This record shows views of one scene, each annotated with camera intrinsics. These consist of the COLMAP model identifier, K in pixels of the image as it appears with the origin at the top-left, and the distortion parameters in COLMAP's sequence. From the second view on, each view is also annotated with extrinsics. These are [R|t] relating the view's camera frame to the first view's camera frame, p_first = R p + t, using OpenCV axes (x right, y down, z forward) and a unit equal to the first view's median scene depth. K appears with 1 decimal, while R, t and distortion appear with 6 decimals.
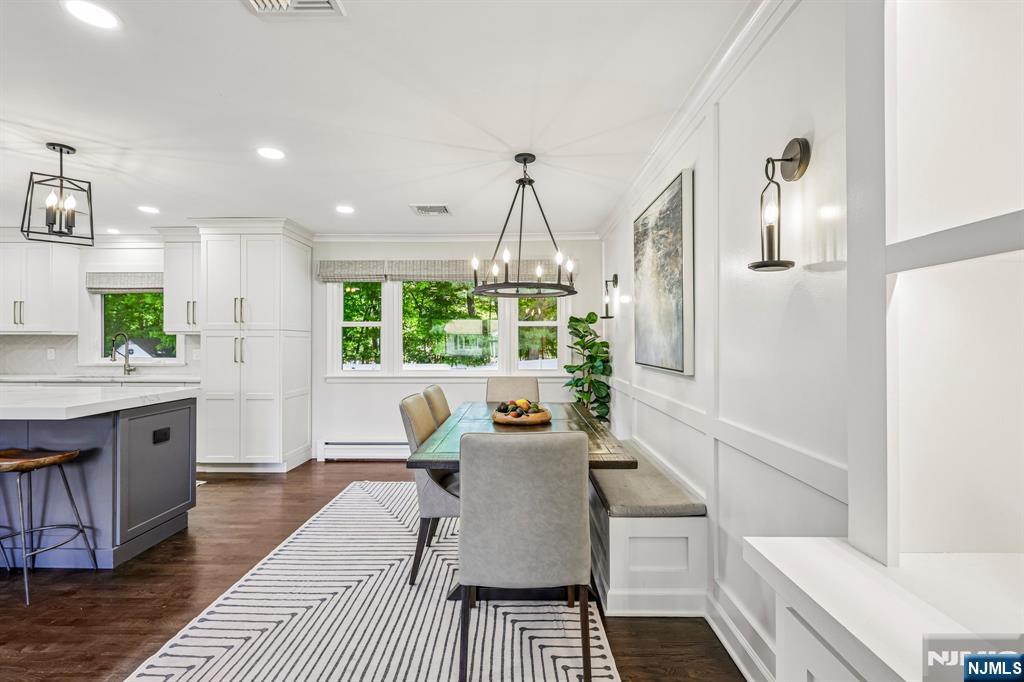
lens RADIAL K [[473.9, 0, 510.5], [0, 473.9, 342.3], [0, 0, 1]] dist [0.002616, -0.001302]
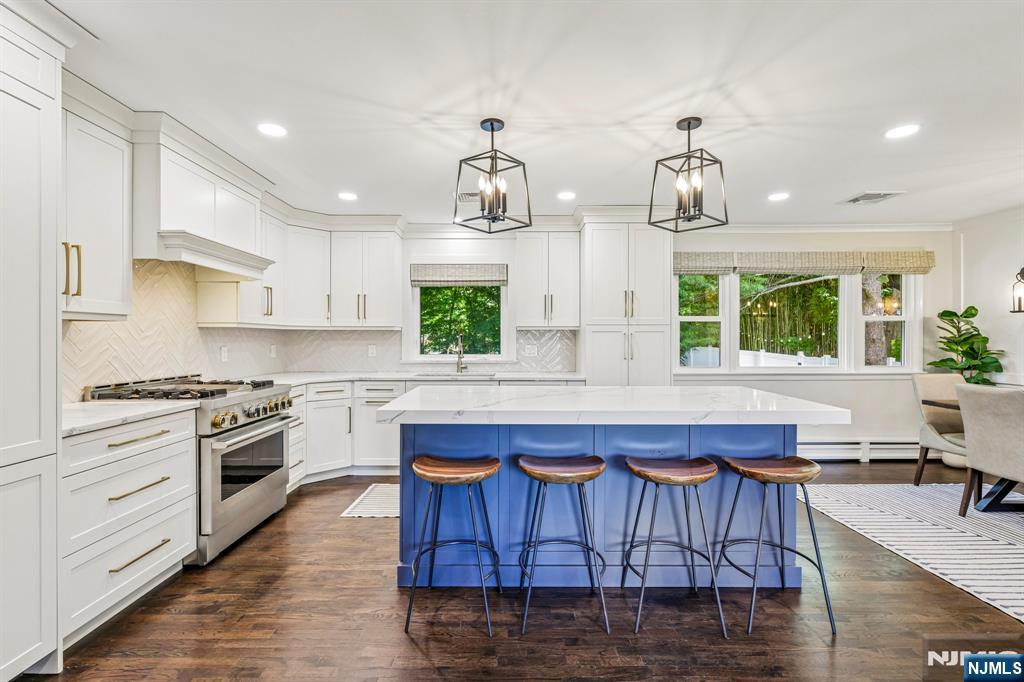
lens RADIAL K [[473.9, 0, 507.9], [0, 473.9, 337.5], [0, 0, 1]] dist [0.002616, -0.001302]
pose [[0.999406, -0.001264, 0.034442, -0.804939], [0.001334, 0.999997, -0.002037, 0.000811], [-0.034440, 0.002082, 0.999405, 0.066466]]
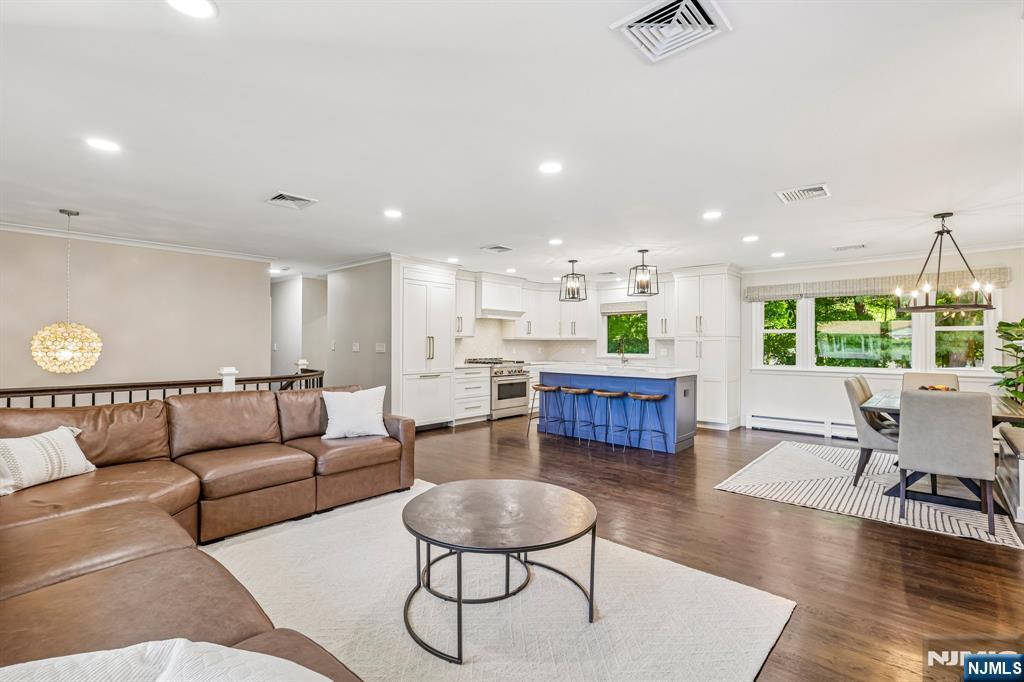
lens RADIAL K [[473.9, 0, 510.3], [0, 473.9, 340.3], [0, 0, 1]] dist [0.002616, -0.001302]
pose [[0.759606, -0.002493, -0.650379, -0.019365], [-0.002855, 0.999970, -0.007167, -0.000269], [0.650377, 0.007301, 0.759576, -0.582492]]
